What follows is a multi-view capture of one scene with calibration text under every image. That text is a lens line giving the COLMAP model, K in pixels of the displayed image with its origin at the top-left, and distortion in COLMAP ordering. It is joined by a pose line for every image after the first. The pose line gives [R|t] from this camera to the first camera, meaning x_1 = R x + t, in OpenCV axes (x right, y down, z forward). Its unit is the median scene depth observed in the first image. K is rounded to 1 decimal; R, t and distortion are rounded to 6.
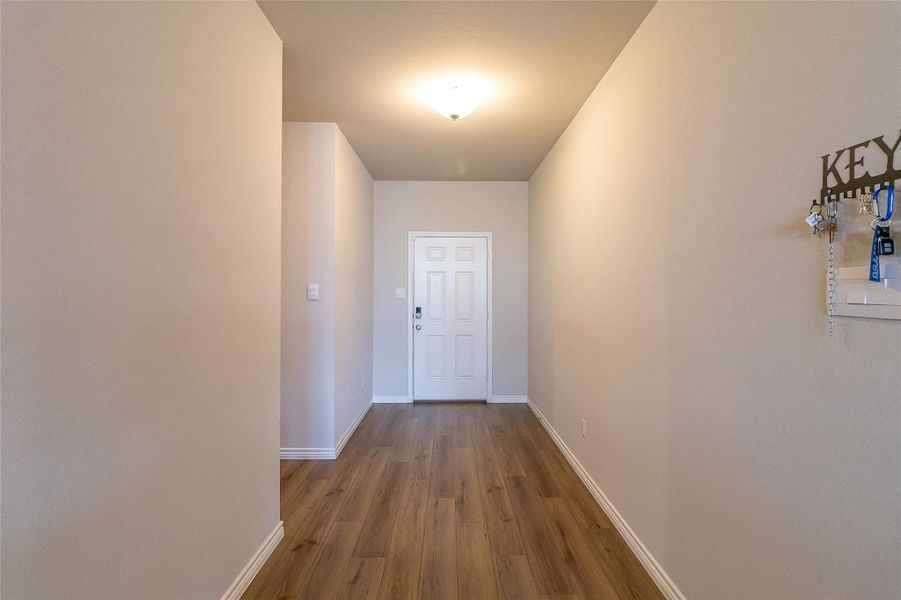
lens RADIAL K [[415.5, 0, 454.6], [0, 415.5, 294.5], [0, 0, 1]] dist [0.002451, 0.000246]
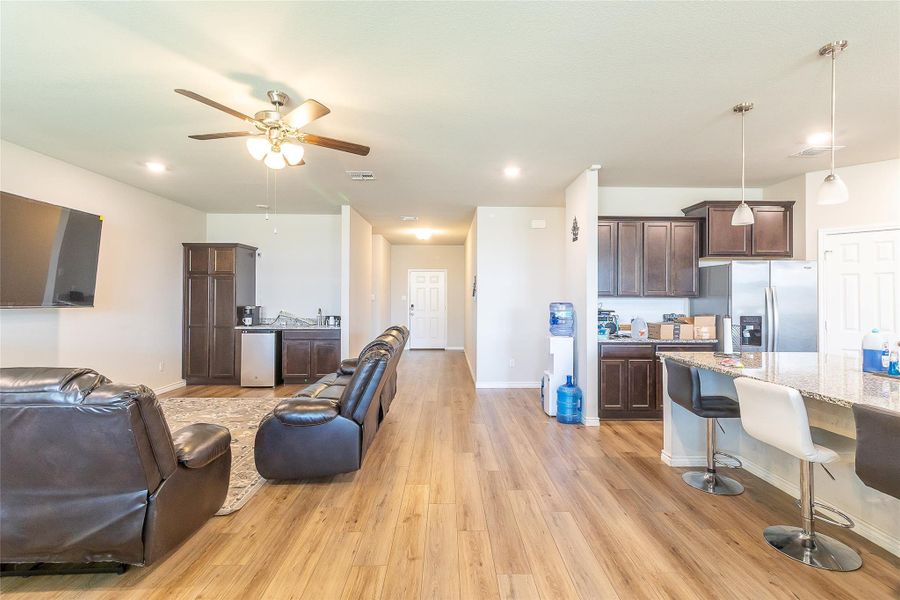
lens RADIAL K [[415.0, 0, 454.1], [0, 415.0, 294.5], [0, 0, 1]] dist [0.002451, 0.000246]
pose [[0.999996, 0.002181, 0.001702, 0.289561], [-0.002163, 0.999940, -0.010767, 0.003266], [-0.001726, 0.010763, 0.999941, -2.653965]]
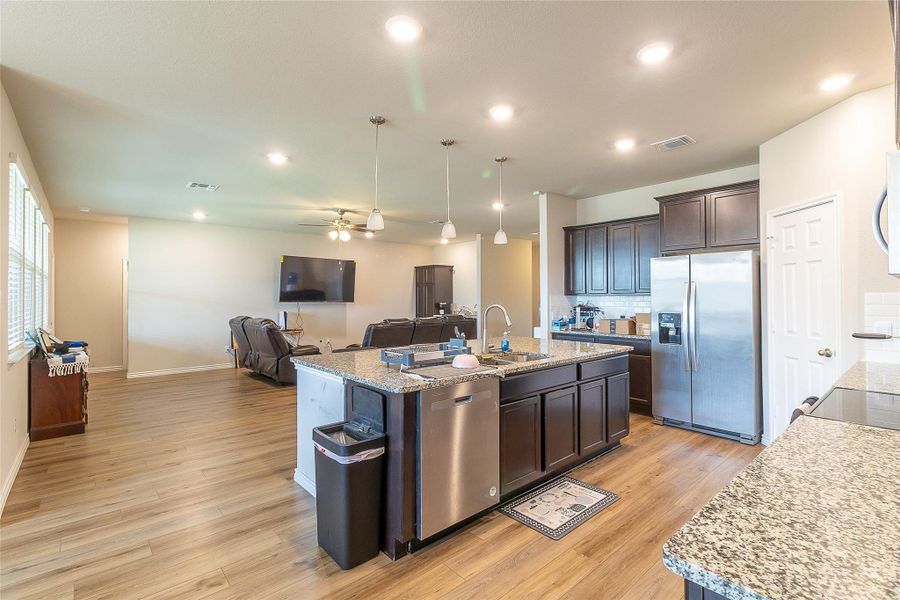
lens RADIAL K [[415.0, 0, 454.1], [0, 415.0, 294.5], [0, 0, 1]] dist [0.002451, 0.000246]
pose [[0.651064, -0.009406, -0.758965, 2.569862], [0.002690, 0.999946, -0.010086, 0.011432], [0.759018, 0.004525, 0.651054, -2.696987]]
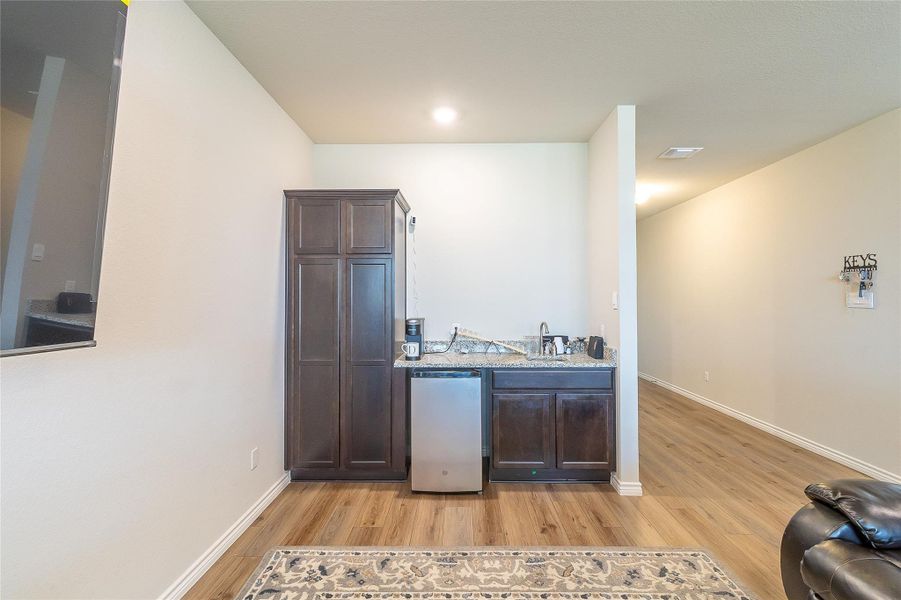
lens RADIAL K [[415.5, 0, 454.6], [0, 415.5, 294.5], [0, 0, 1]] dist [0.002451, 0.000246]
pose [[0.999412, -0.004824, -0.033961, -0.986251], [0.004304, 0.999872, -0.015388, -0.005987], [0.034031, 0.015232, 0.999305, -1.130651]]
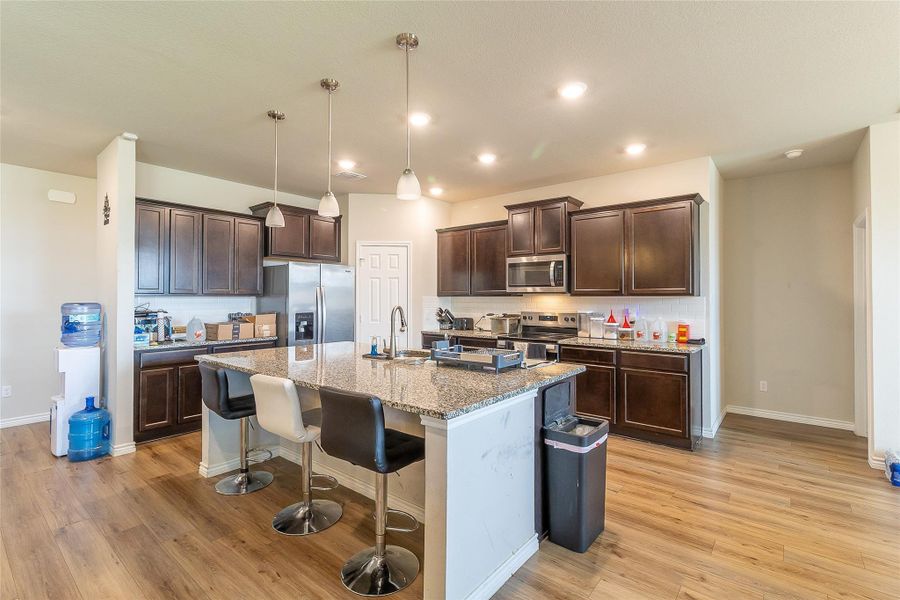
lens RADIAL K [[415.0, 0, 454.1], [0, 415.0, 294.5], [0, 0, 1]] dist [0.002451, 0.000246]
pose [[0.641226, 0.004852, 0.767337, 0.540333], [0.001550, 0.999970, -0.007618, 0.002907], [-0.767351, 0.006074, 0.641199, -2.682000]]
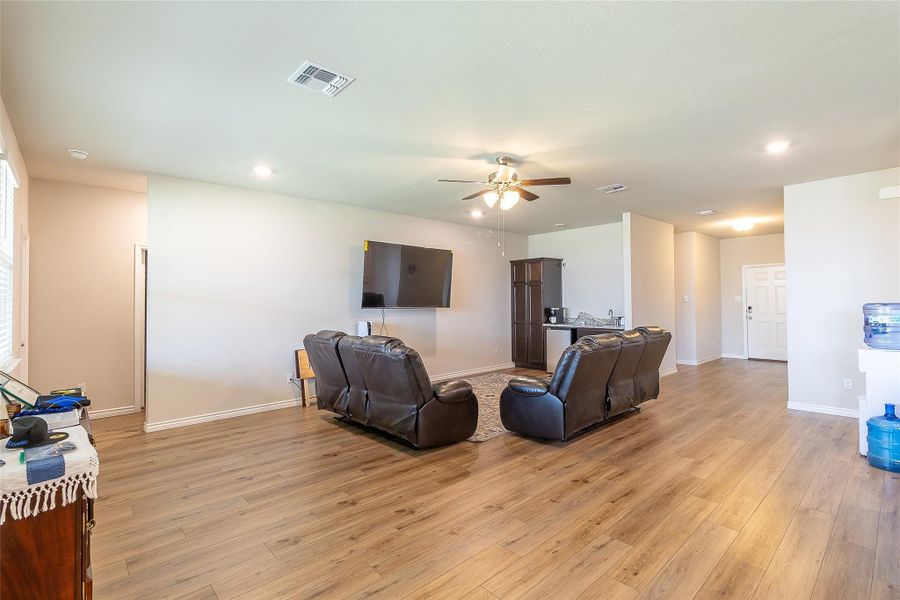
lens RADIAL K [[415.0, 0, 454.1], [0, 415.0, 294.5], [0, 0, 1]] dist [0.002451, 0.000246]
pose [[0.663874, -0.019736, -0.747584, 0.970224], [0.008586, 0.999787, -0.018769, 0.003957], [0.747795, 0.006041, 0.663902, -2.747192]]
